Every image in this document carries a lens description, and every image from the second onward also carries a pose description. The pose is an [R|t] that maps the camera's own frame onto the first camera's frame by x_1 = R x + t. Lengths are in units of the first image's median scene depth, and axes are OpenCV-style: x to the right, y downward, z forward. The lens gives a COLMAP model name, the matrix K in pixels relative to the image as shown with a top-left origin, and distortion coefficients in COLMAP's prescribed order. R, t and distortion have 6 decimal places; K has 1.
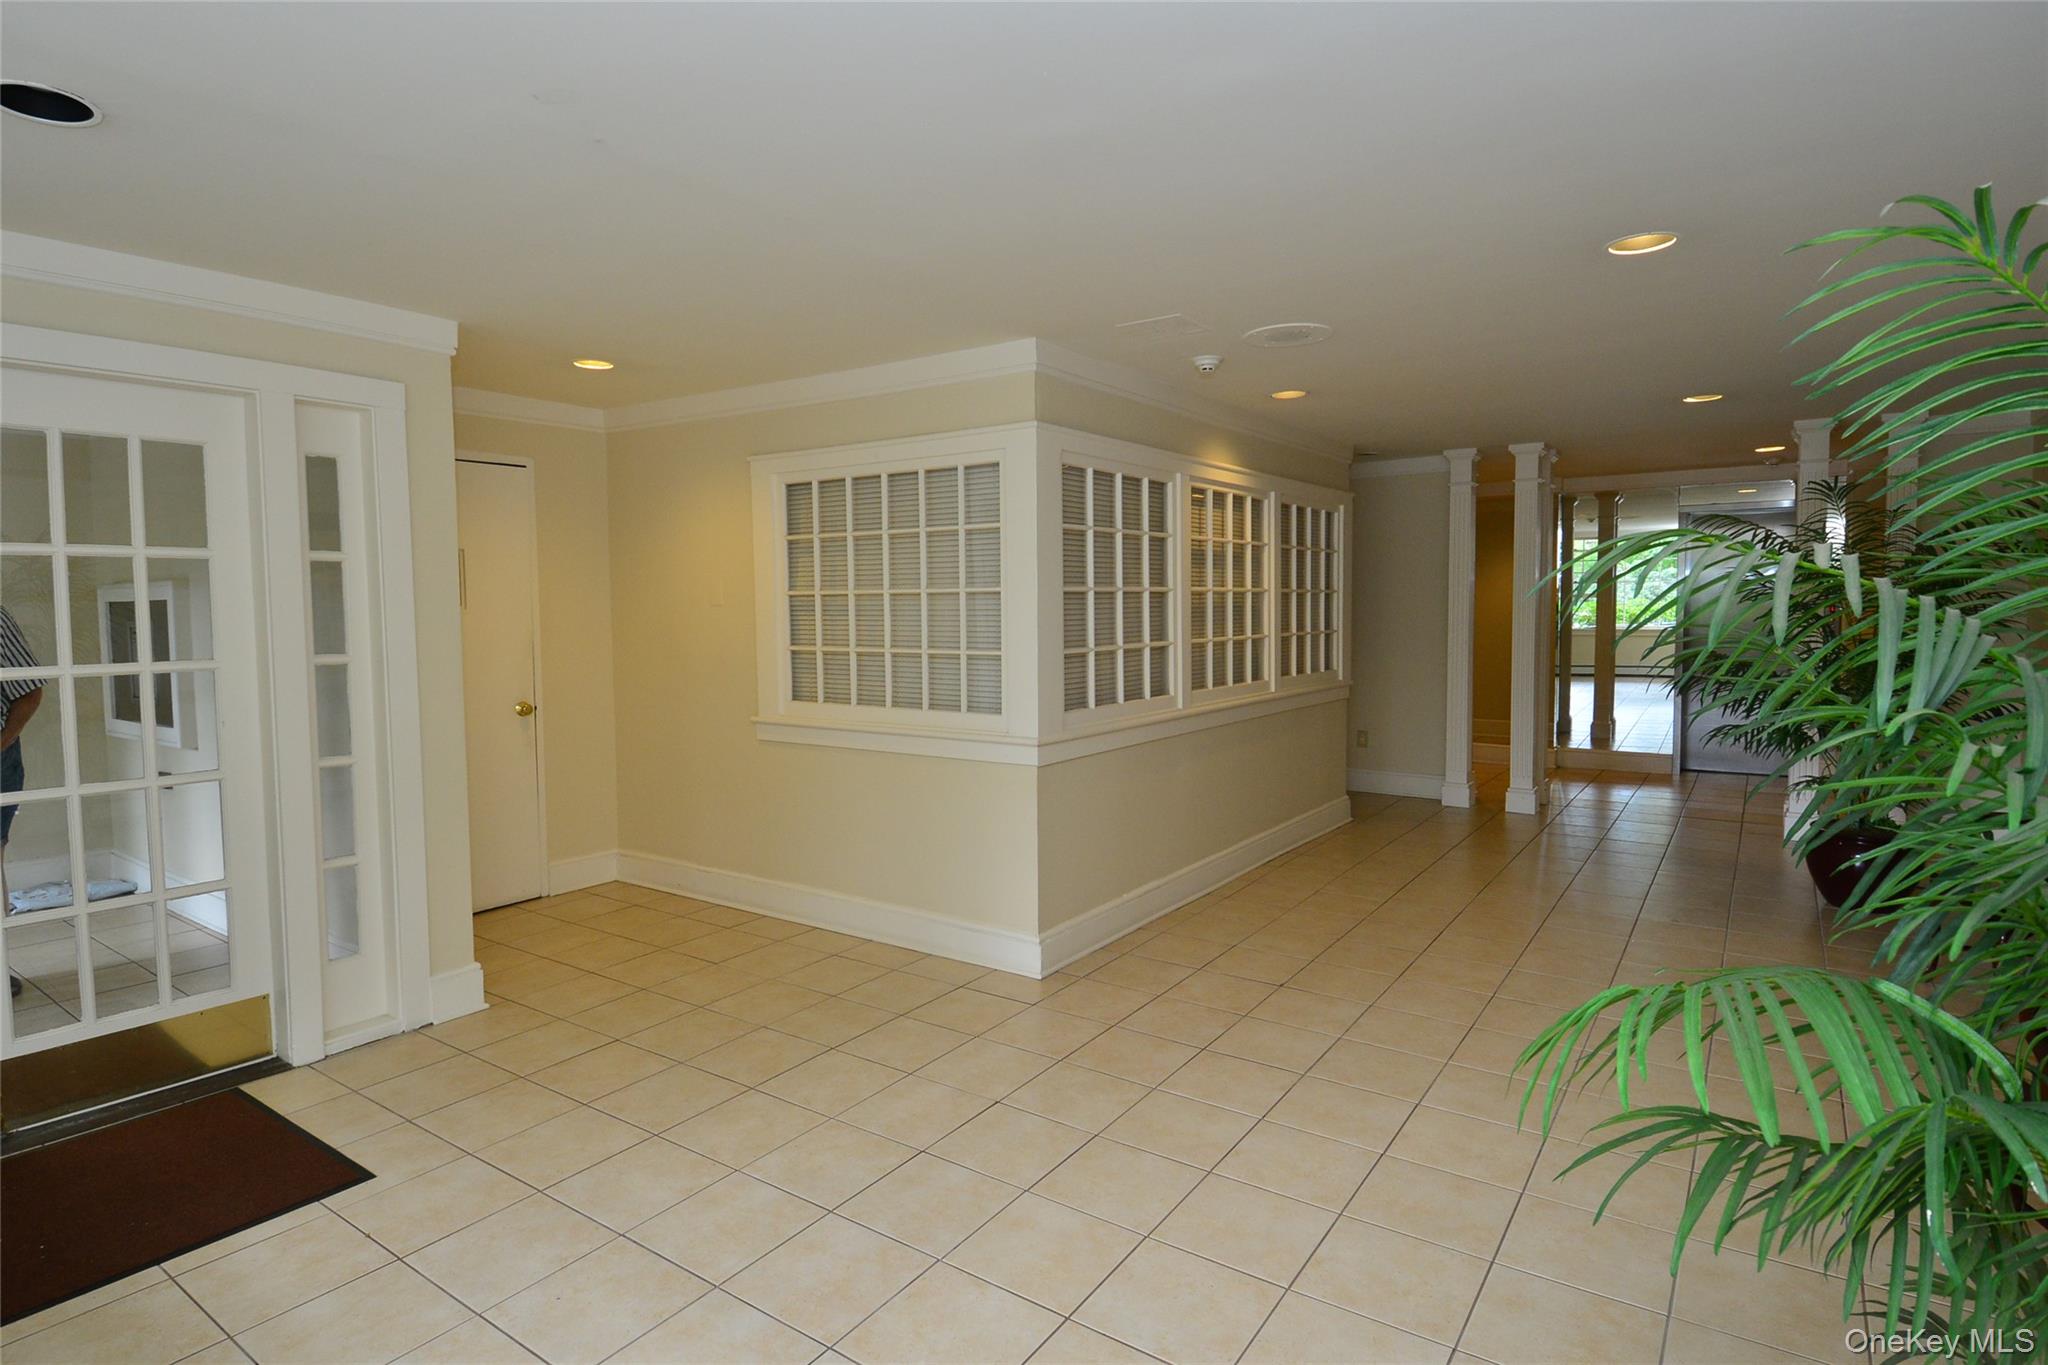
lens RADIAL K [[1058.5, 0, 1027.8], [0, 1058.5, 665.1], [0, 0, 1]] dist [0.053926, -0.058111]
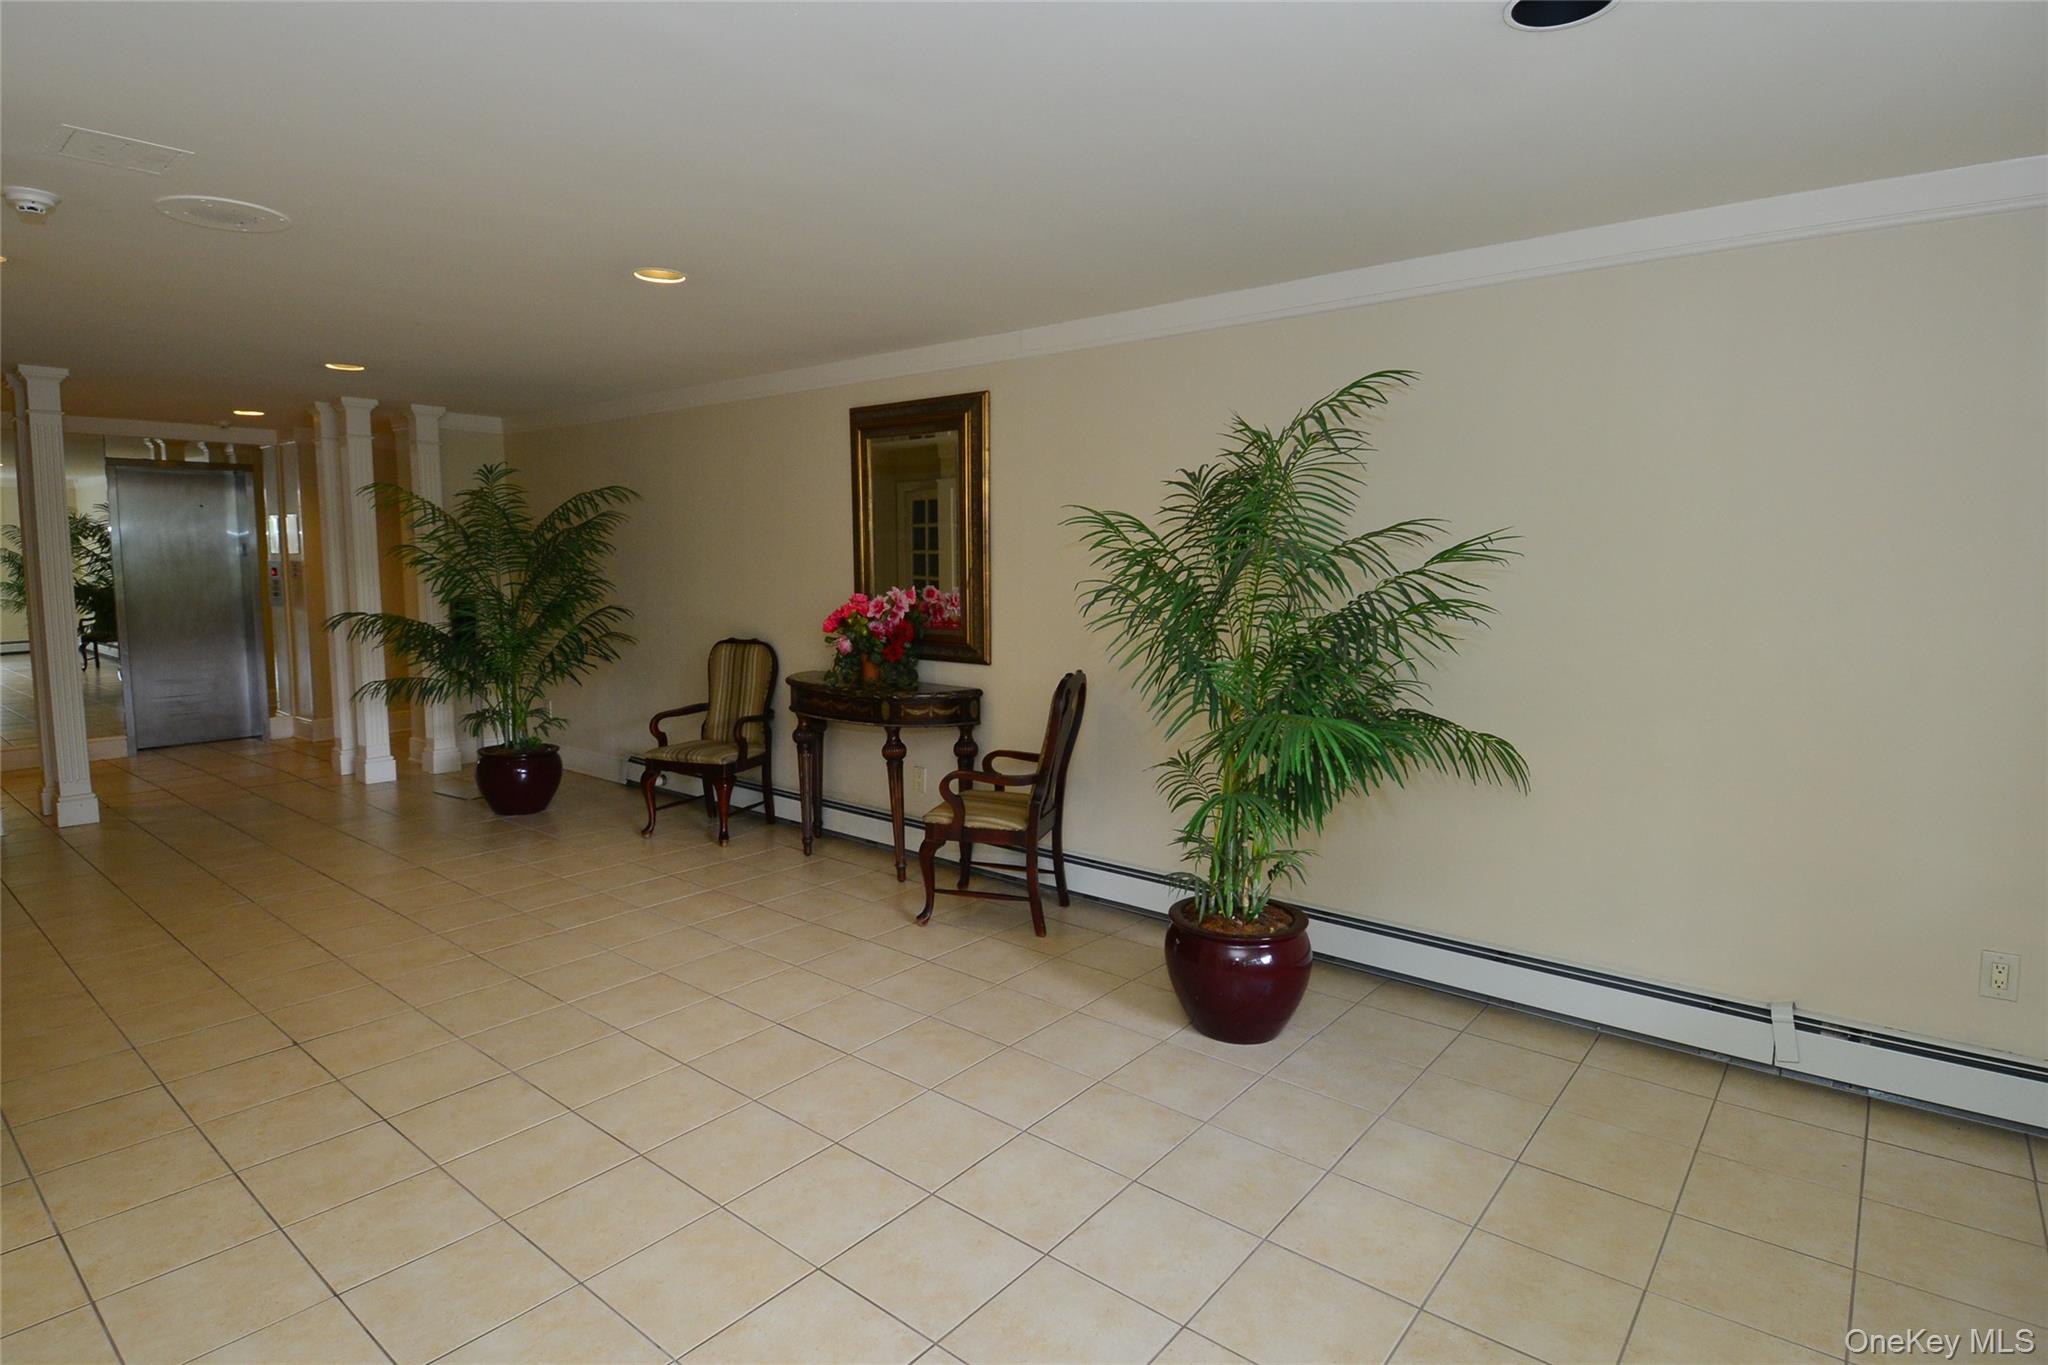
lens RADIAL K [[1058.5, 0, 1027.8], [0, 1058.5, 665.1], [0, 0, 1]] dist [0.053926, -0.058111]
pose [[0.070309, -0.085463, 0.993858, -0.515744], [0.052971, 0.995237, 0.081834, -0.019495], [-0.996118, 0.046892, 0.074501, 0.394865]]
